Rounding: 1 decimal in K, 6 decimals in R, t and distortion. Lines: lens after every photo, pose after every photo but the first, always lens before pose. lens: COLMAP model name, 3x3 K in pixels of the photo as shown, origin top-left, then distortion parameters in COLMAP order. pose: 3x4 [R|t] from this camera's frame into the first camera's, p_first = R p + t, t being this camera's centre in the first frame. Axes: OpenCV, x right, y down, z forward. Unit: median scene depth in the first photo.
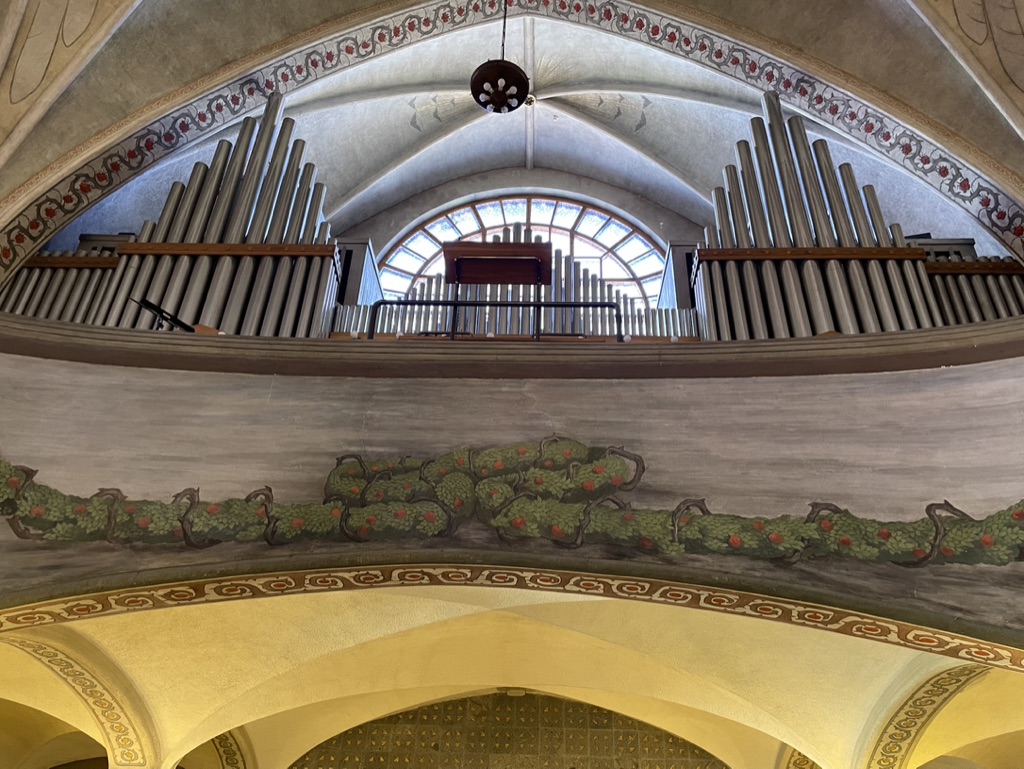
lens RADIAL K [[777.3, 0, 512.0], [0, 777.3, 384.5], [0, 0, 1]] dist [0.104631, -0.135063]
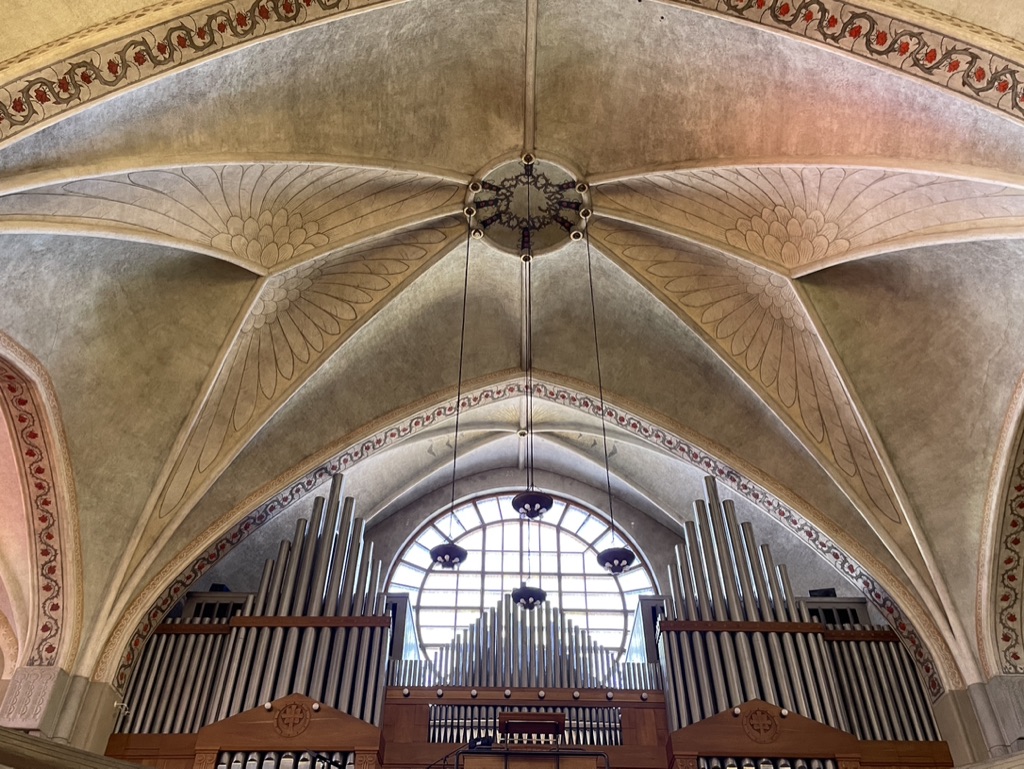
lens RADIAL K [[847.9, 0, 496.4], [0, 847.9, 388.5], [0, 0, 1]] dist [0.100461, -0.125053]
pose [[0.999715, 0.000815, 0.023857, -0.075931], [0.002913, 0.987782, -0.155814, -0.318414], [-0.023693, 0.155839, 0.987498, -0.489390]]
